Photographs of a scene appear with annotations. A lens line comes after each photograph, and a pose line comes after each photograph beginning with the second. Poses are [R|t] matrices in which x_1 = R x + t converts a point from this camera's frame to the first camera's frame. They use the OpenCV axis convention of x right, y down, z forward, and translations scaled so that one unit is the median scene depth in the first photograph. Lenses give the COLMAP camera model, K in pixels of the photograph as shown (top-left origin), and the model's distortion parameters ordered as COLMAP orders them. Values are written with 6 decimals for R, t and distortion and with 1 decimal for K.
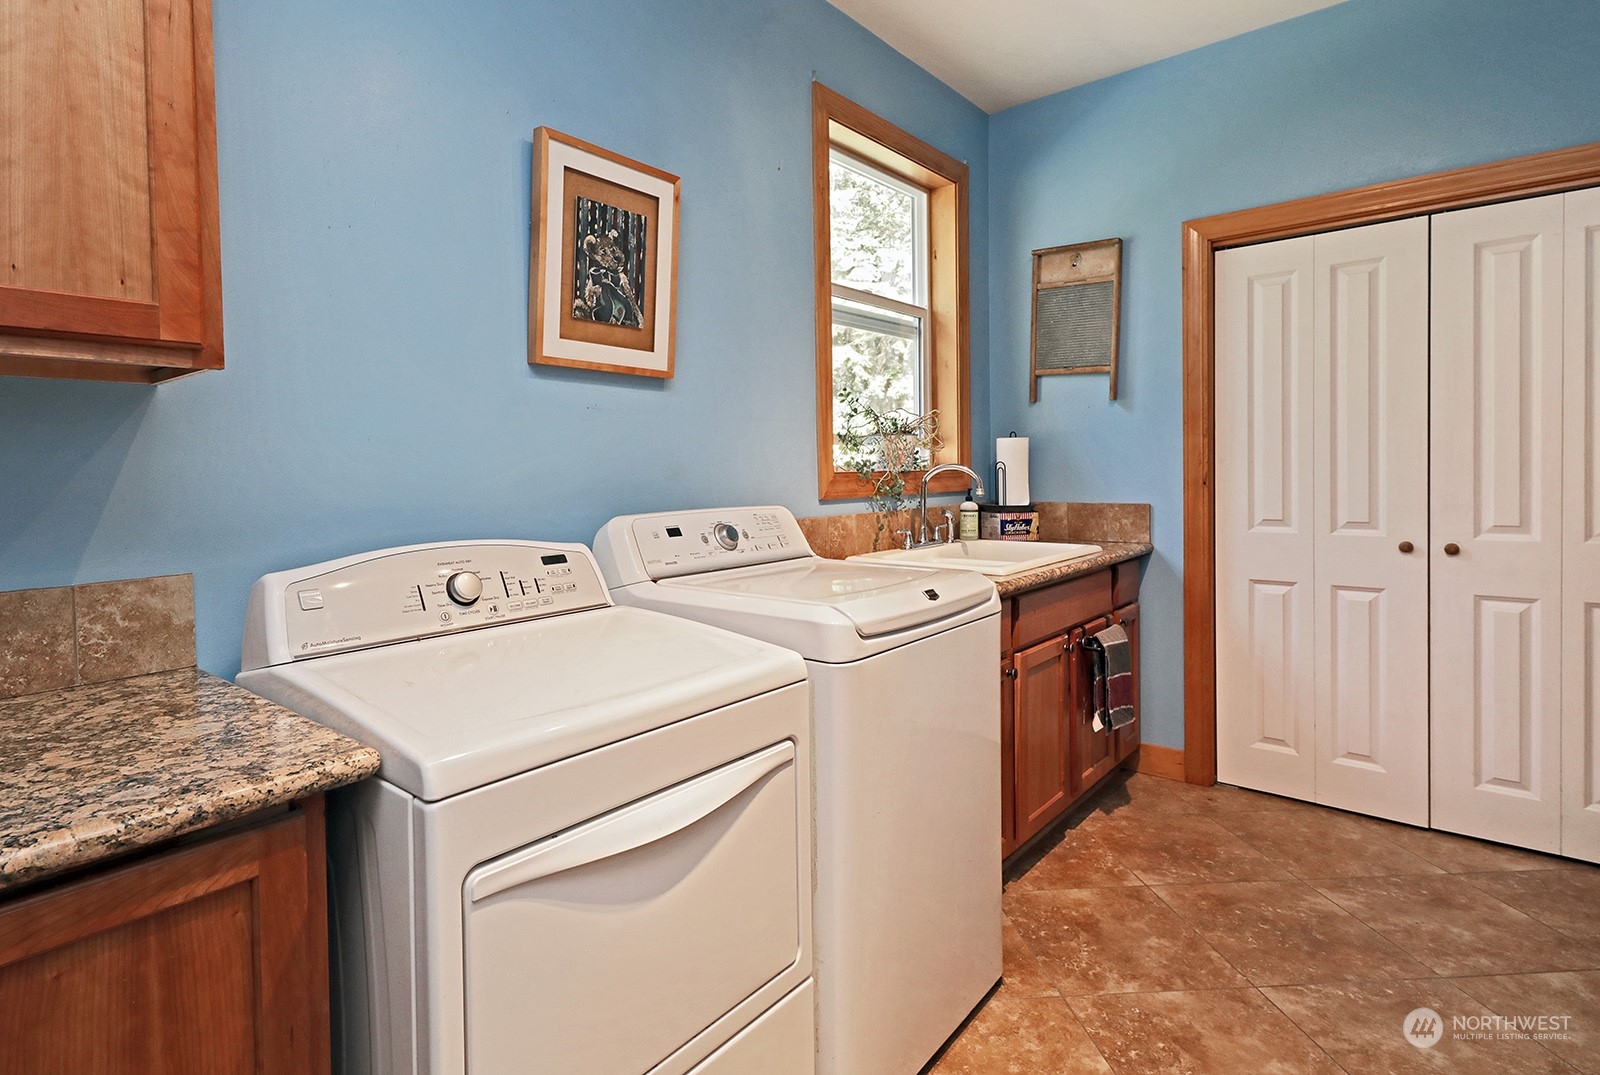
lens RADIAL K [[791.6, 0, 796.9], [0, 791.6, 486.8], [0, 0, 1]] dist [0.024510, -0.011966]
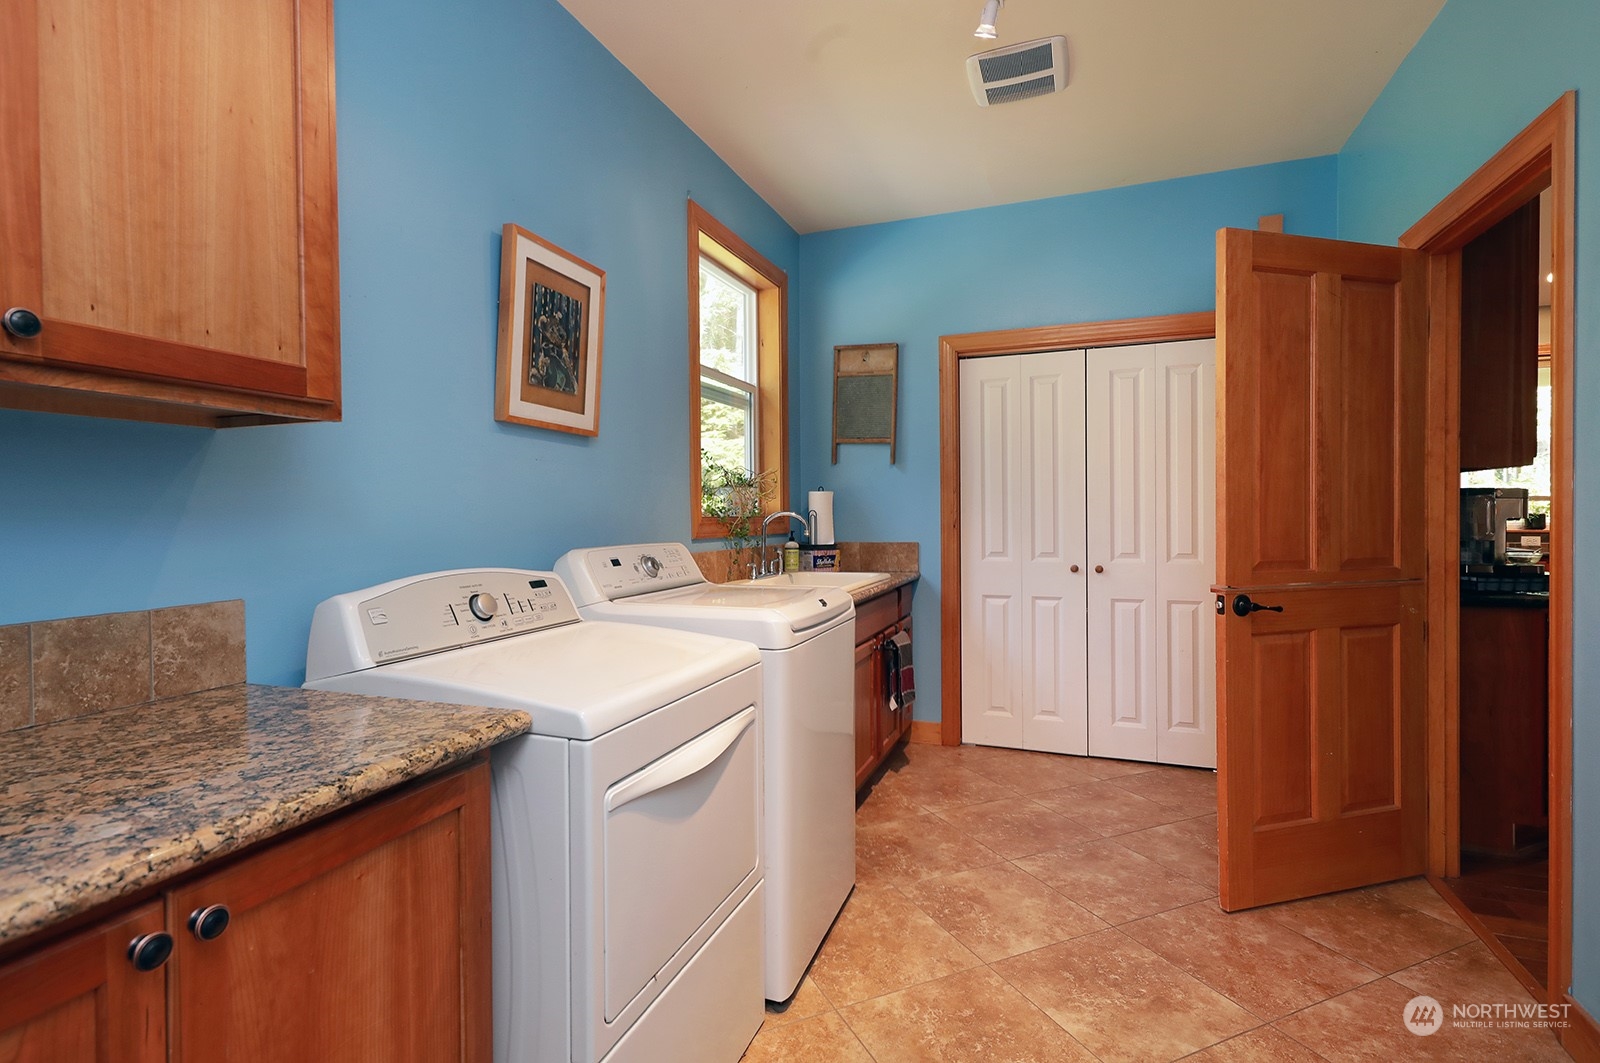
lens RADIAL K [[756.5, 0, 800.0], [0, 756.5, 531.5], [0, 0, 1]] dist [0.003107, 0.000150]
pose [[0.936086, -0.002647, 0.351760, -0.281819], [0.006087, 0.999944, -0.008675, 0.019706], [-0.351718, 0.010262, 0.936050, -0.188755]]
